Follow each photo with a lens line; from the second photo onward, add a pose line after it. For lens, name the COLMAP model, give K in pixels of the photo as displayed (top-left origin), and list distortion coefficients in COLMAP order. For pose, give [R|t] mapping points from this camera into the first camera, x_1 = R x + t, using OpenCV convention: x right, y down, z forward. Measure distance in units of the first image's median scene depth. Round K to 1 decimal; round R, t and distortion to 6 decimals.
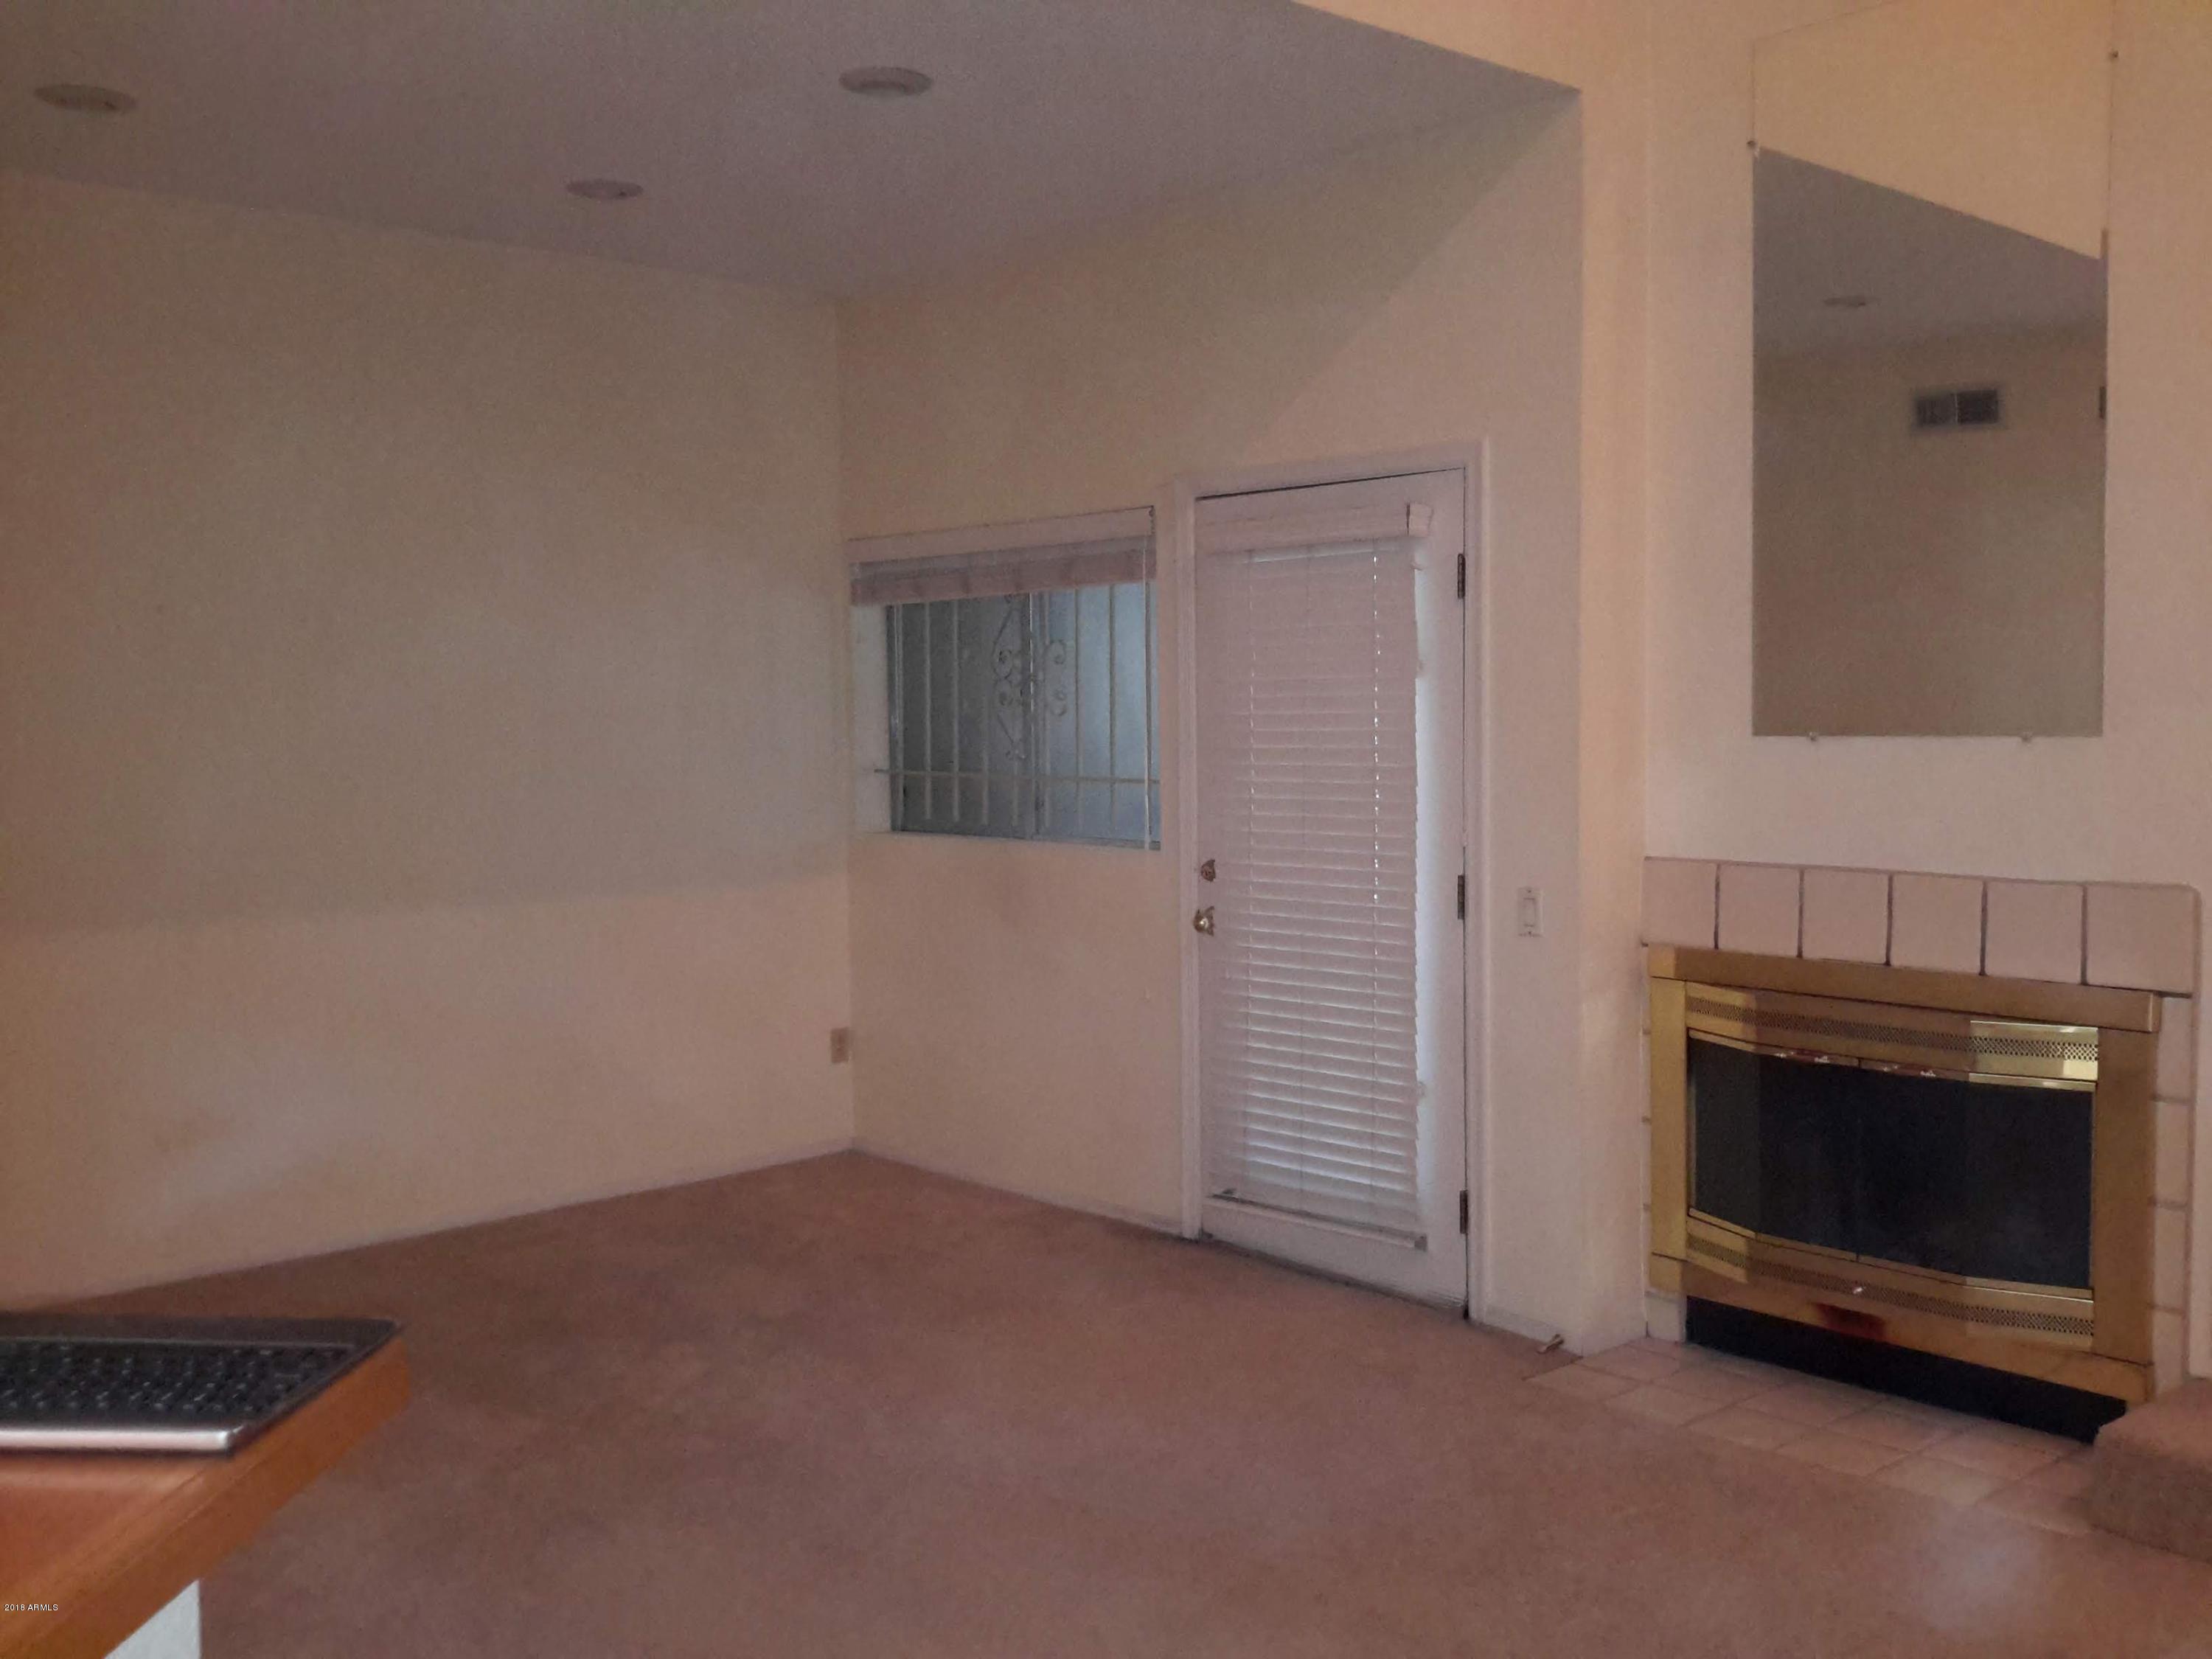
lens RADIAL K [[2013.0, 0, 1106.0], [0, 2013.0, 829.5], [0, 0, 1]] dist [-0.008932, -0.013620]
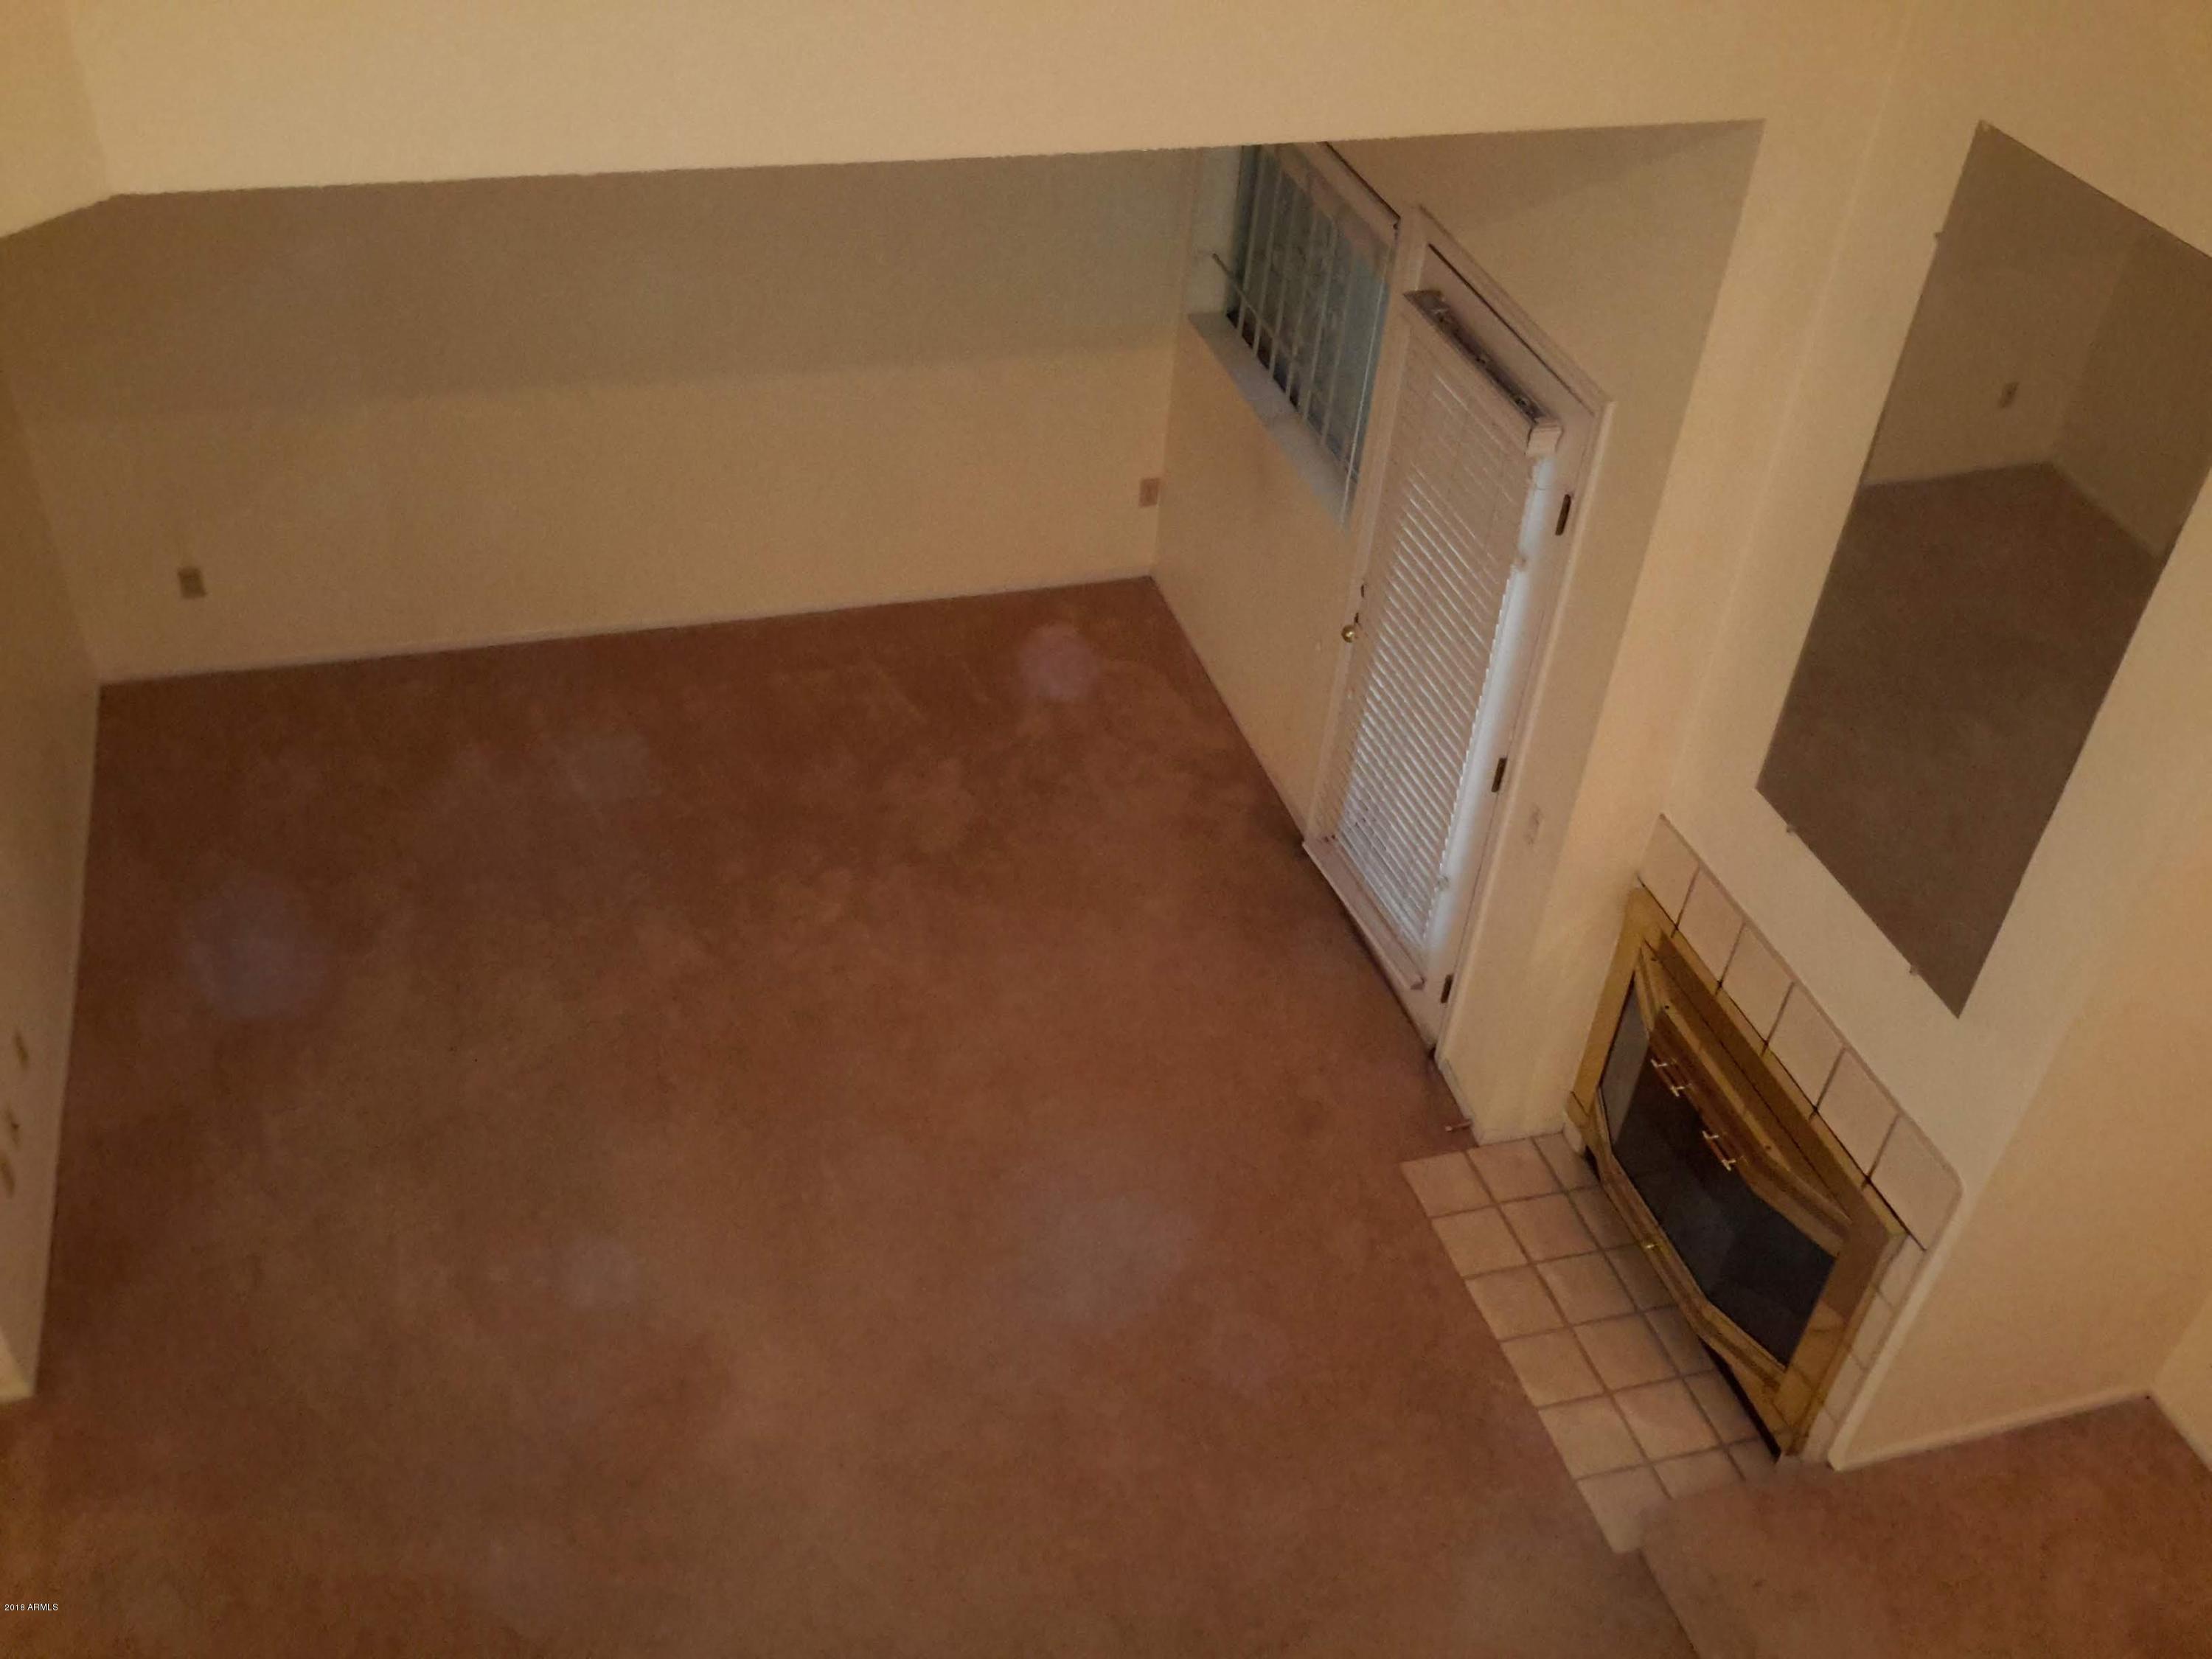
lens RADIAL K [[2069.3, 0, 1106.0], [0, 2069.3, 829.5], [0, 0, 1]] dist [0.009842, 0.006157]
pose [[0.905729, 0.323257, -0.274152, 0.312257], [-0.105696, 0.798624, 0.592476, -0.598512], [0.410467, -0.507646, 0.757504, 0.068505]]
